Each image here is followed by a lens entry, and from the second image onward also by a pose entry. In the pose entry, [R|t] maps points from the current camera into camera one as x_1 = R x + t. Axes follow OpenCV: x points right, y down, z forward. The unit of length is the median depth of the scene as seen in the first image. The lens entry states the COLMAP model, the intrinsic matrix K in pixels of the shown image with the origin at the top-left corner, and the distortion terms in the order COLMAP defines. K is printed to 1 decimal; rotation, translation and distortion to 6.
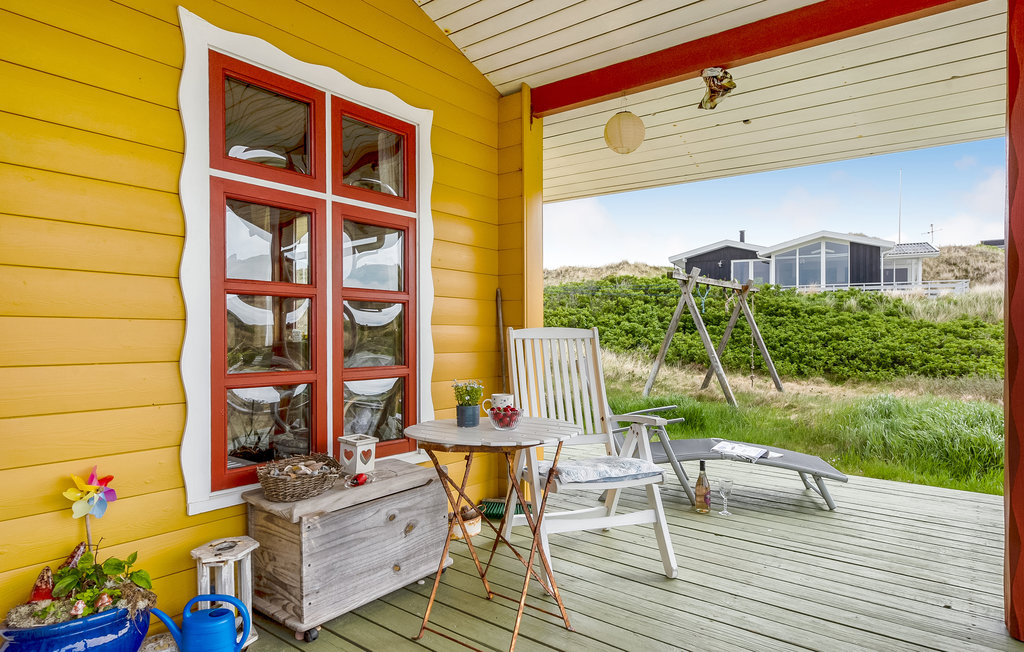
lens RADIAL K [[596.3, 0, 511.1], [0, 596.3, 342.9], [0, 0, 1]] dist [-0.002064, -0.000216]
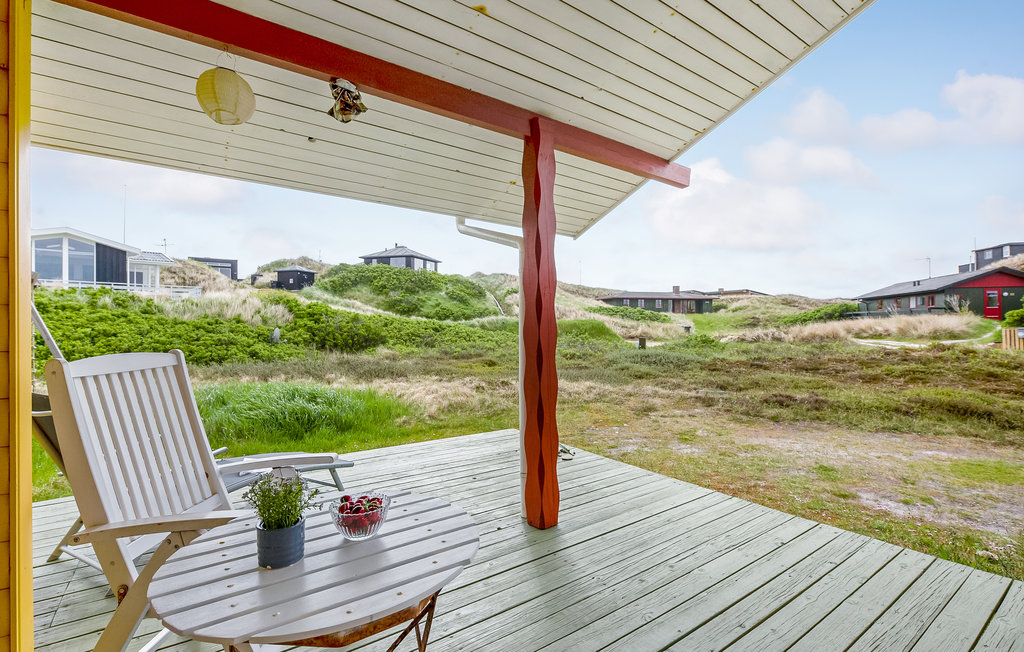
lens RADIAL K [[474.0, 0, 512.0], [0, 474.0, 326.0], [0, 0, 1]] dist [-0.000563, -0.000127]
pose [[0.281023, -0.001421, 0.959700, -0.040910], [0.017009, 0.999849, -0.003500, -0.006268], [-0.959550, 0.017308, 0.281005, 0.064381]]
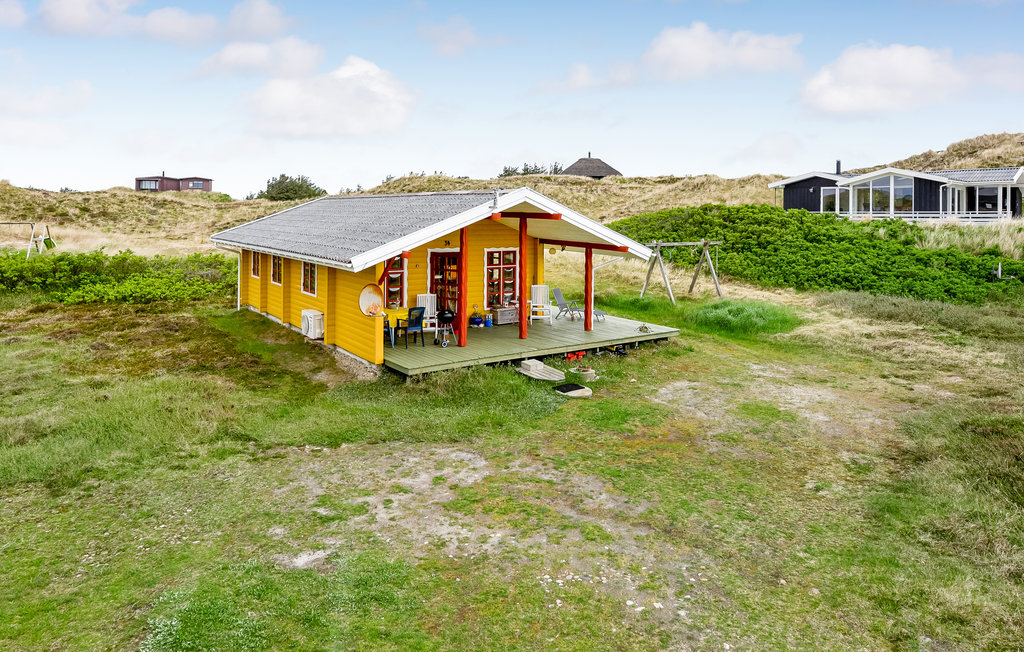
lens RADIAL K [[664.1, 0, 512.0], [0, 664.1, 326.0], [0, 0, 1]] dist [0.000319, -0.000041]
pose [[0.957745, 0.054263, -0.282455, 0.217800], [-0.010128, 0.987796, 0.155425, -0.082976], [0.287442, -0.145996, 0.946606, -0.684250]]
